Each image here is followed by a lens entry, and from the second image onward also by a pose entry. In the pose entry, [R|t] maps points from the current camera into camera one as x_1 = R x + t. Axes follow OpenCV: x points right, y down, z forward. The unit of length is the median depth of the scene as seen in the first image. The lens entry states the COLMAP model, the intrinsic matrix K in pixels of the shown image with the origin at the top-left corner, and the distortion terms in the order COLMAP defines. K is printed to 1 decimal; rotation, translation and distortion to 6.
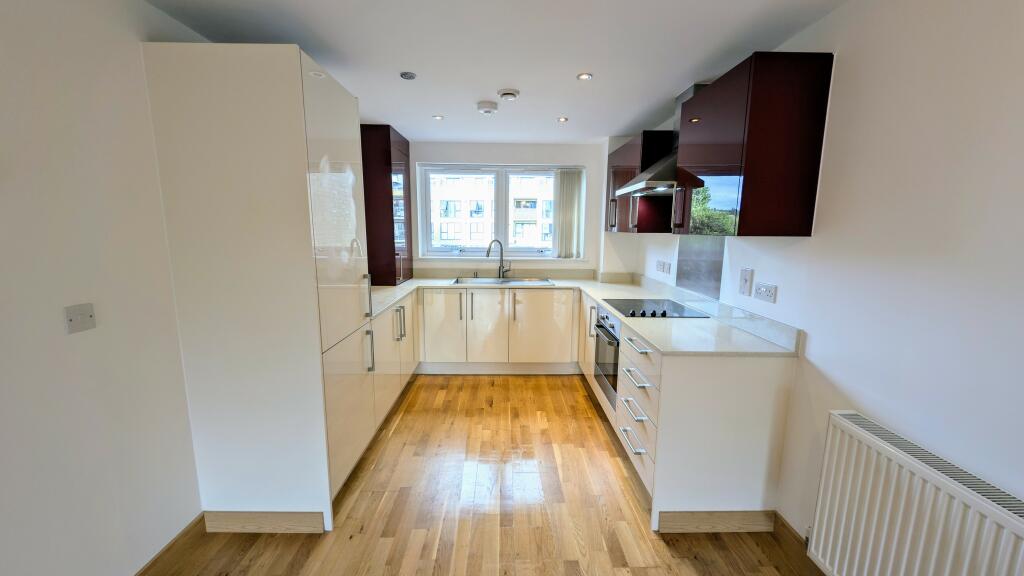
lens RADIAL K [[364.8, 0, 505.1], [0, 364.8, 287.5], [0, 0, 1]] dist [0.000372, -0.000073]
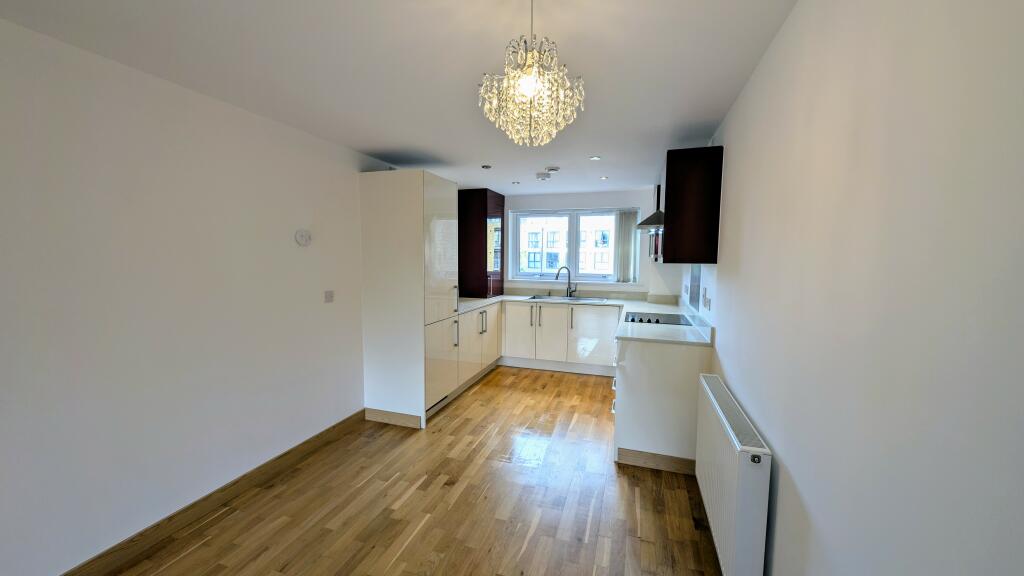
lens RADIAL K [[364.8, 0, 517.6], [0, 364.8, 287.1], [0, 0, 1]] dist [0.000372, -0.000073]
pose [[0.951188, 0.024820, -0.307614, 0.240825], [-0.049492, 0.996128, -0.072664, 0.047132], [0.304619, 0.084341, 0.948733, -0.296200]]
